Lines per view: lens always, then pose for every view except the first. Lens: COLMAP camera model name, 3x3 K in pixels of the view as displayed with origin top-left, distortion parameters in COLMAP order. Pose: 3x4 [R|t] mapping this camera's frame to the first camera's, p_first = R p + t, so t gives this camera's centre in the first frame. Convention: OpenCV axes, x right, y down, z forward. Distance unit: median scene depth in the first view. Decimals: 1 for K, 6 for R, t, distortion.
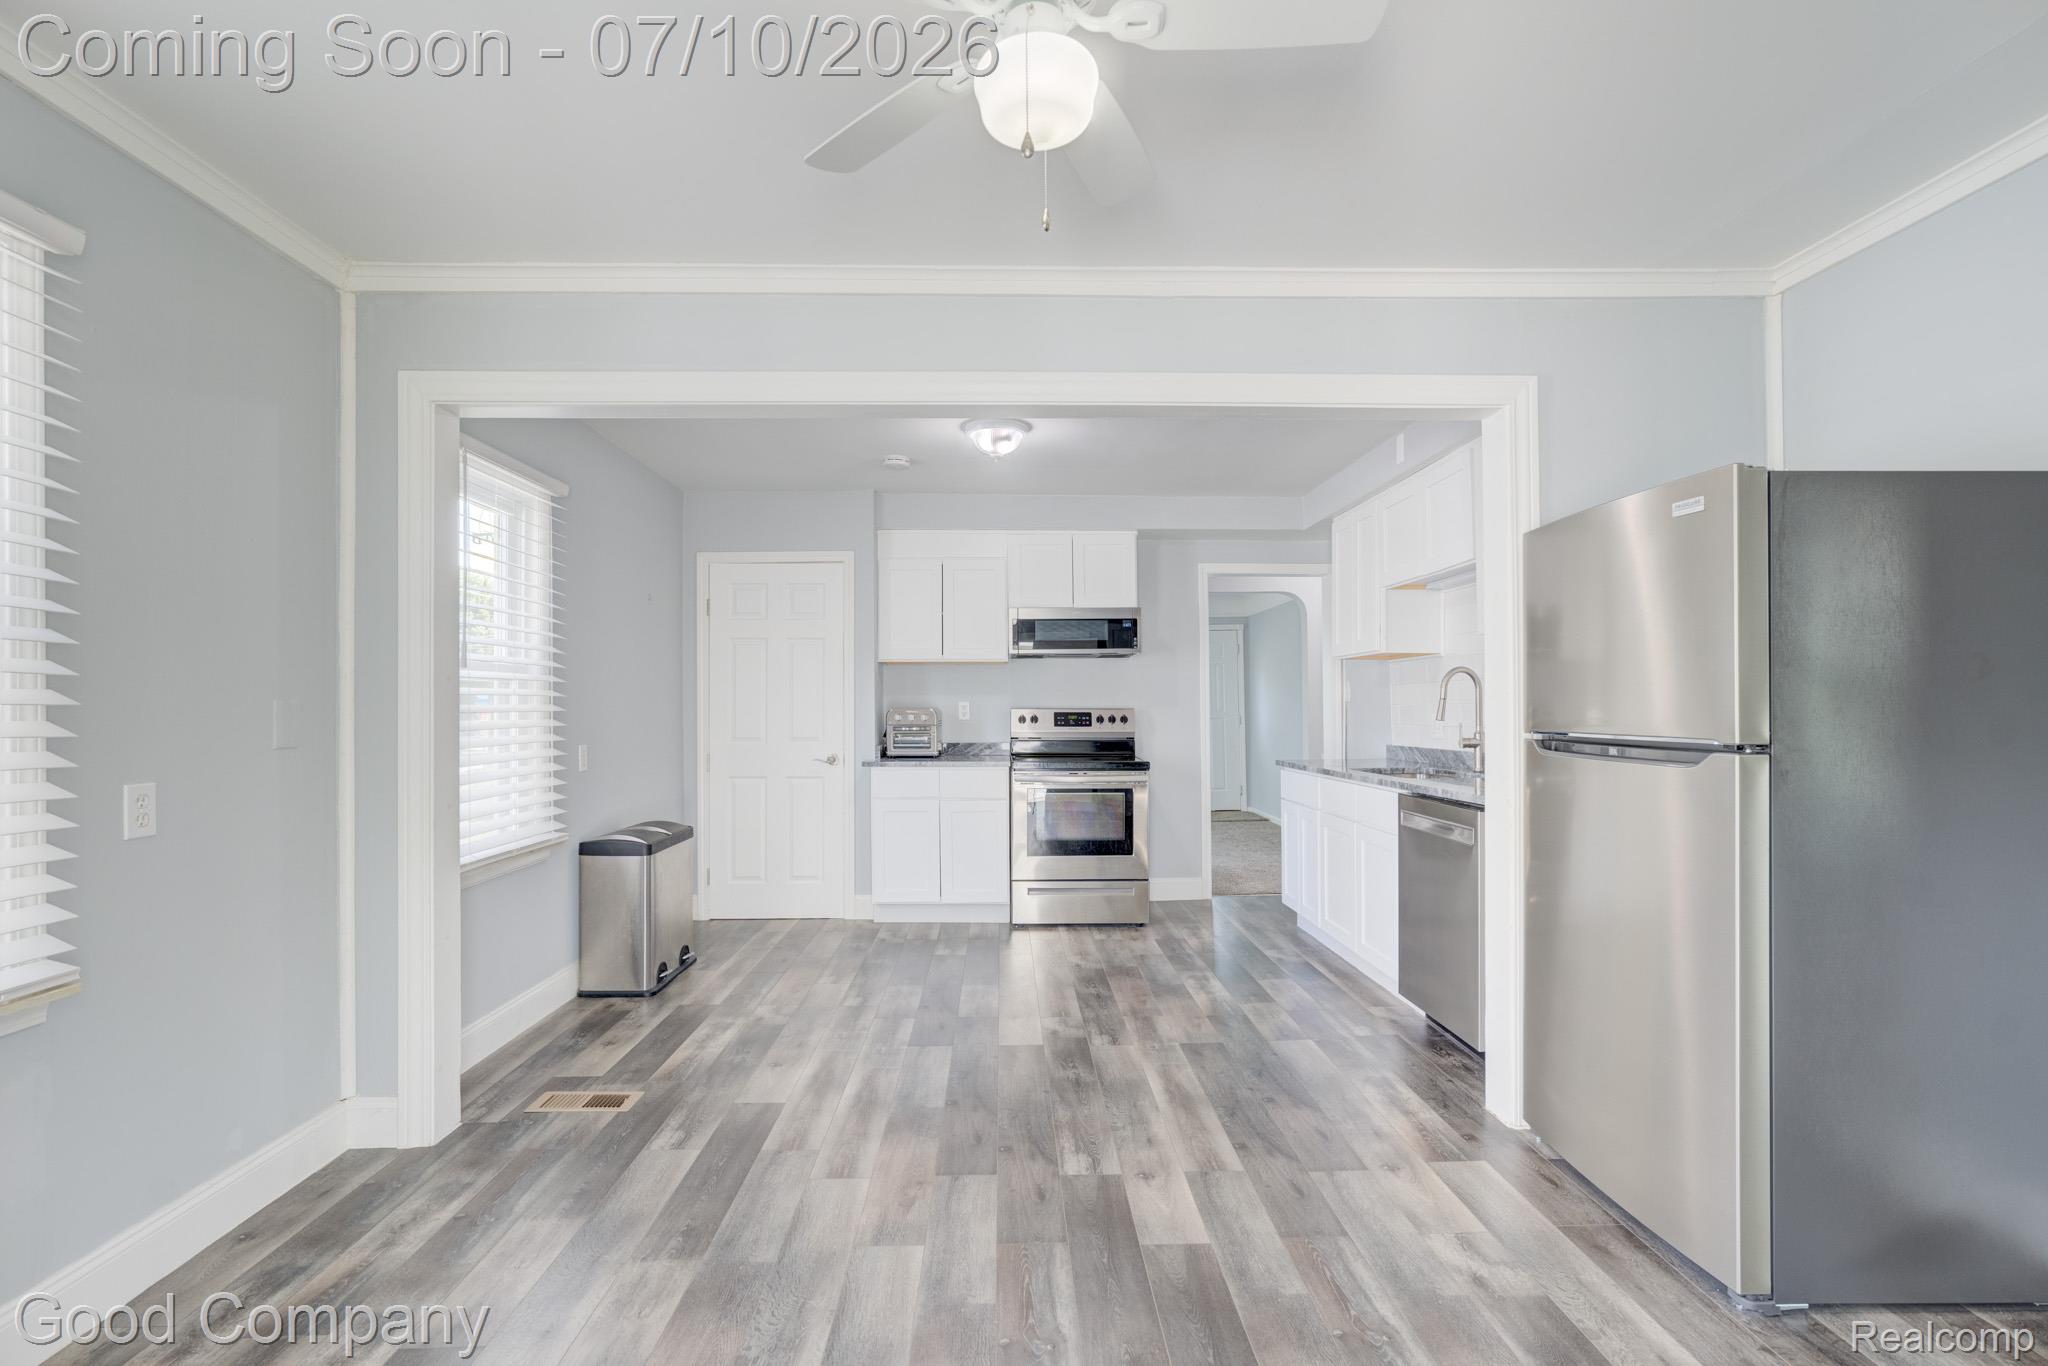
lens RADIAL K [[928.4, 0, 1009.3], [0, 928.4, 695.2], [0, 0, 1]] dist [-0.022780, 0.011996]
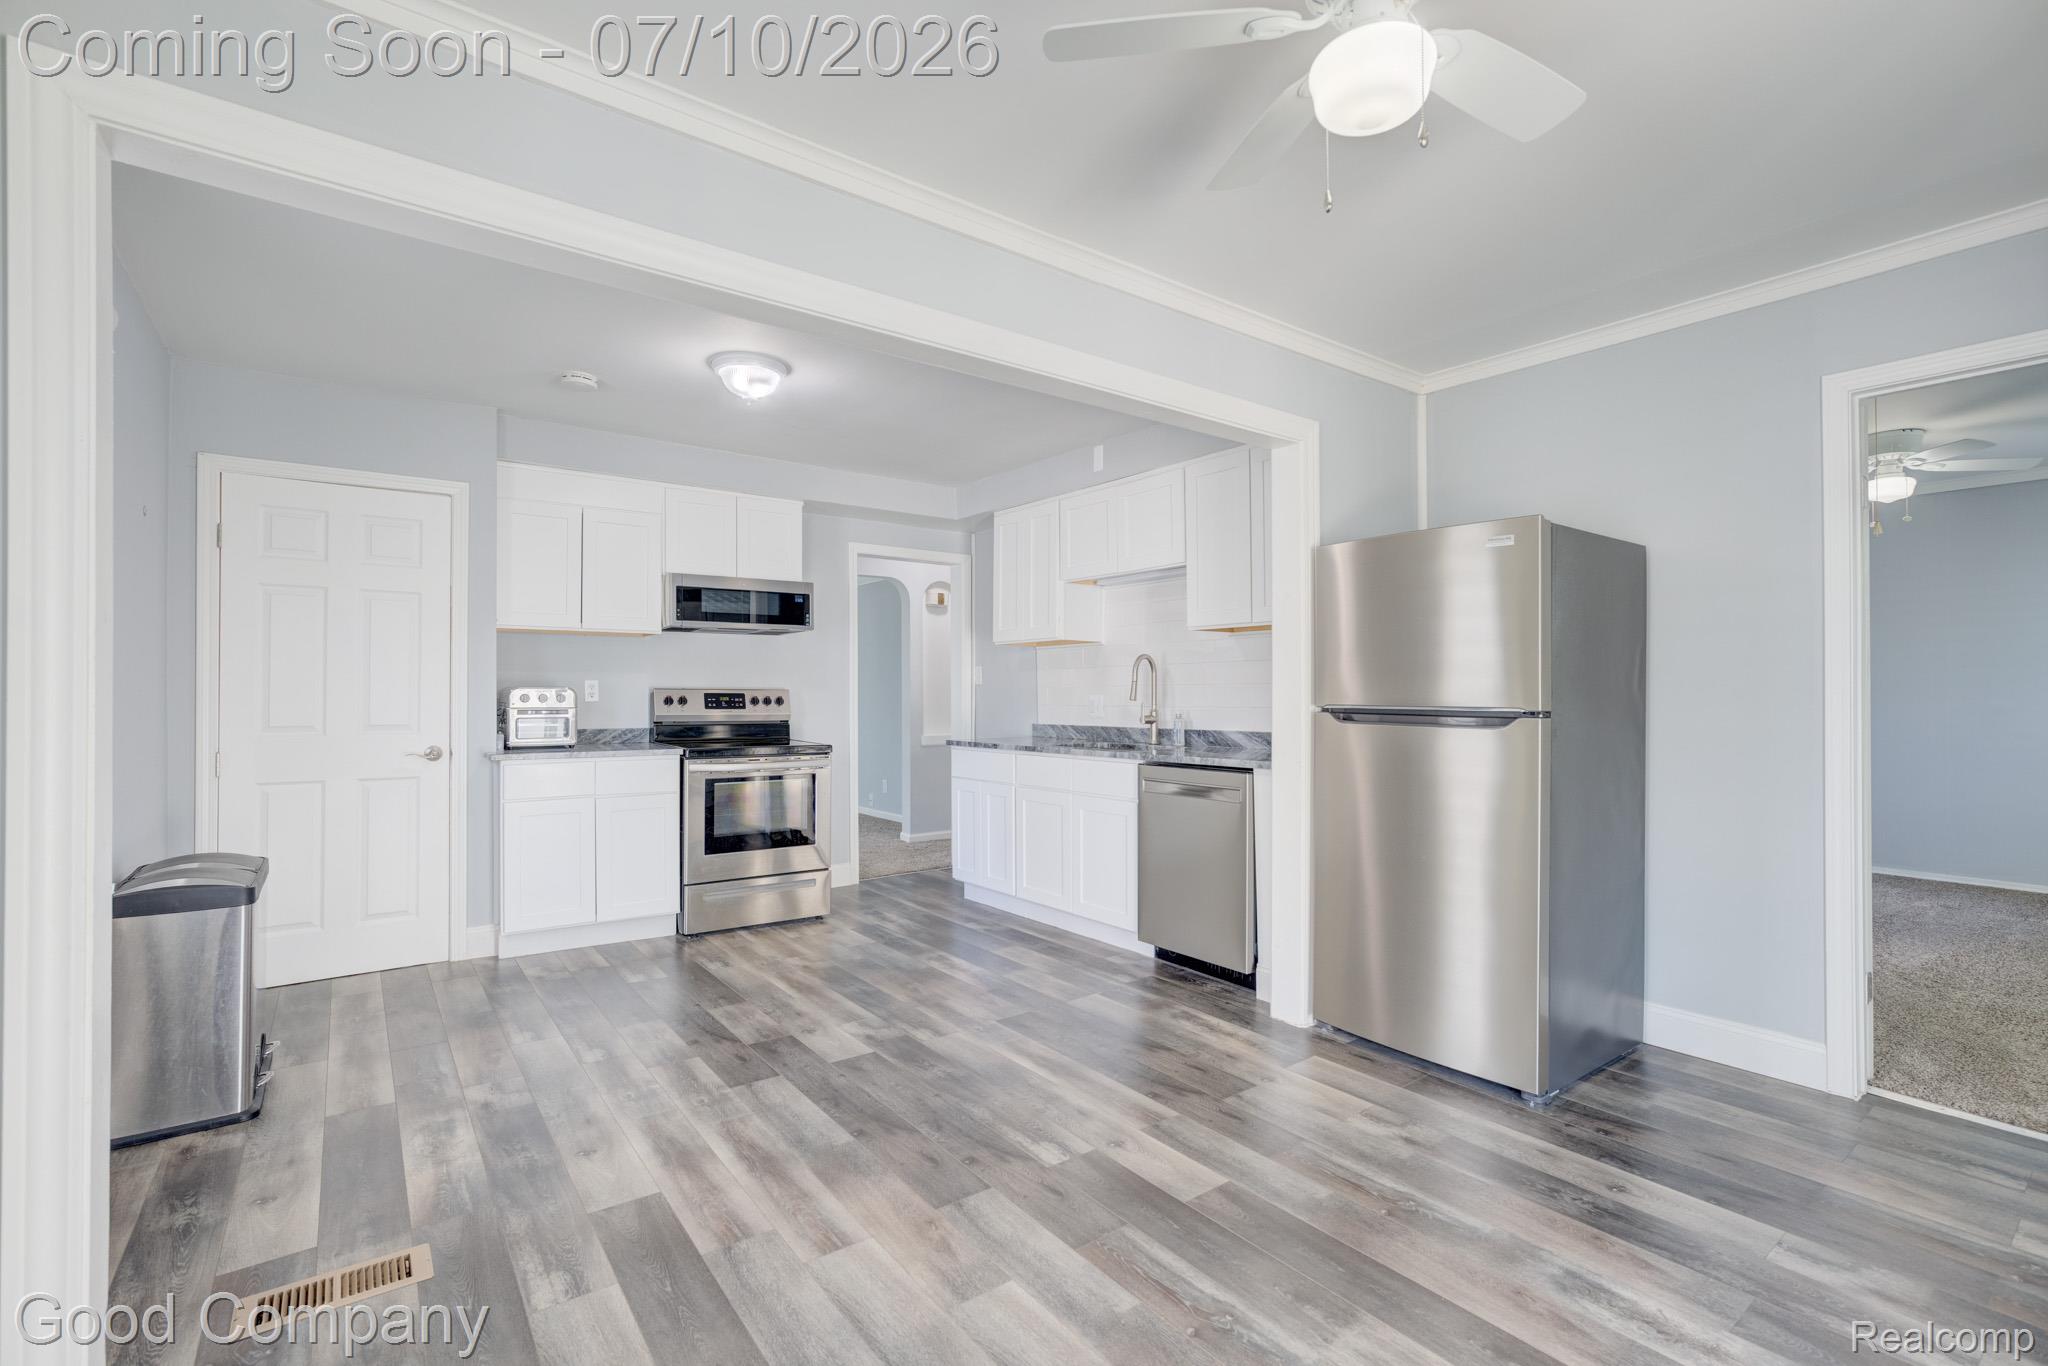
lens RADIAL K [[928.4, 0, 1022.9], [0, 928.4, 684.1], [0, 0, 1]] dist [-0.022780, 0.011996]
pose [[0.809927, 0.010203, 0.586442, -0.356061], [-0.011987, 0.999928, -0.000841, 0.010697], [-0.586408, -0.006349, 0.809991, 0.157871]]
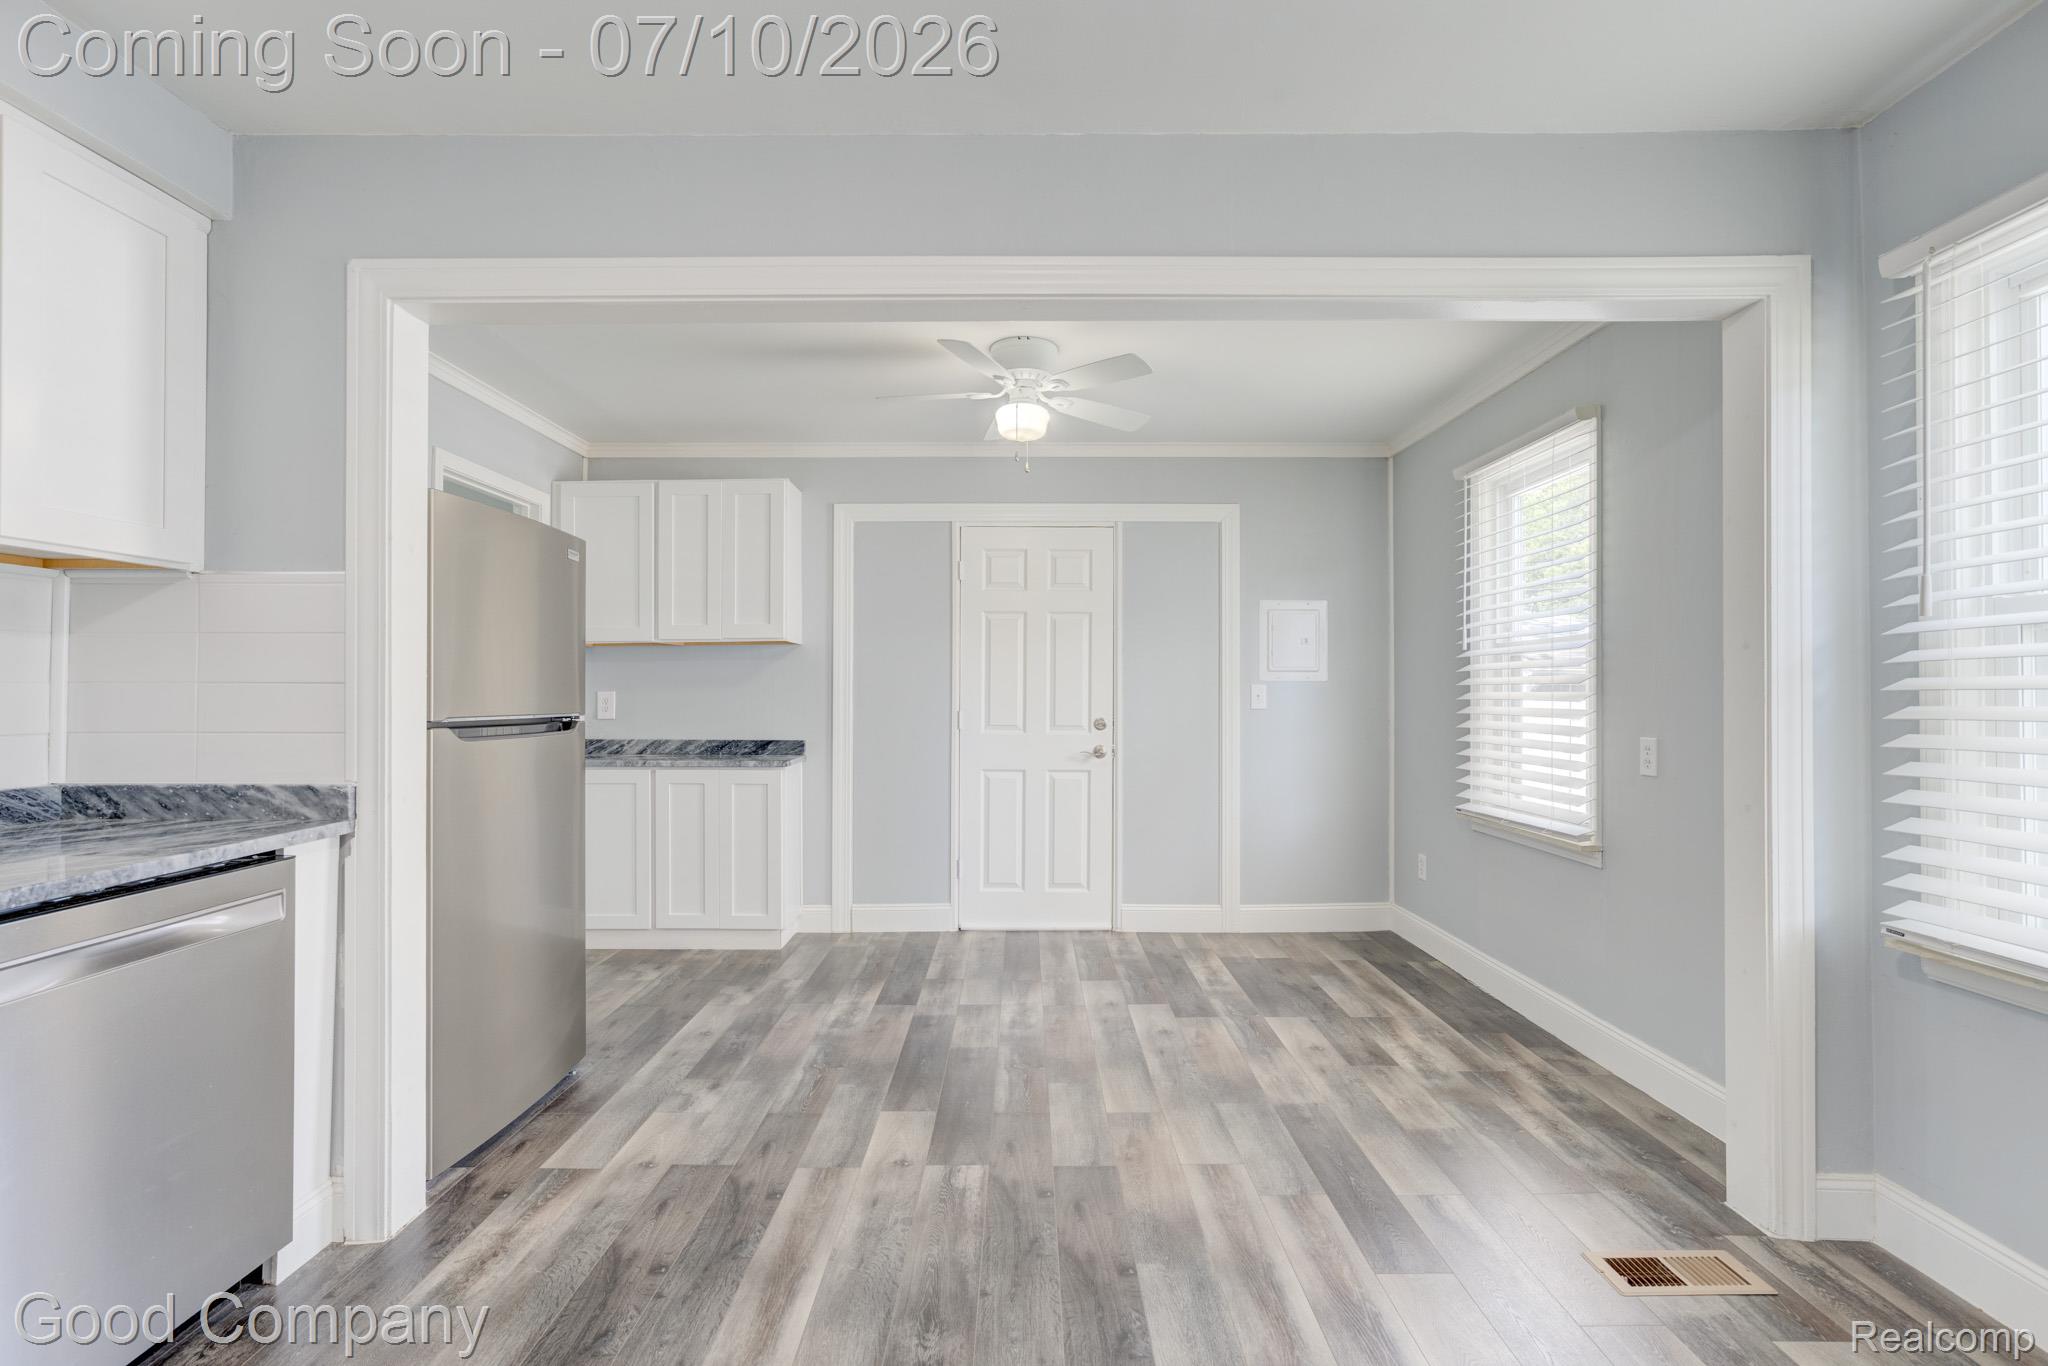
lens RADIAL K [[928.4, 0, 1023.1], [0, 928.4, 683.6], [0, 0, 1]] dist [-0.022780, 0.011996]
pose [[-0.999923, 0.006627, 0.010474, 0.003174], [0.006408, 0.999764, -0.020757, 0.019445], [-0.010610, -0.020688, -0.999730, 1.321687]]
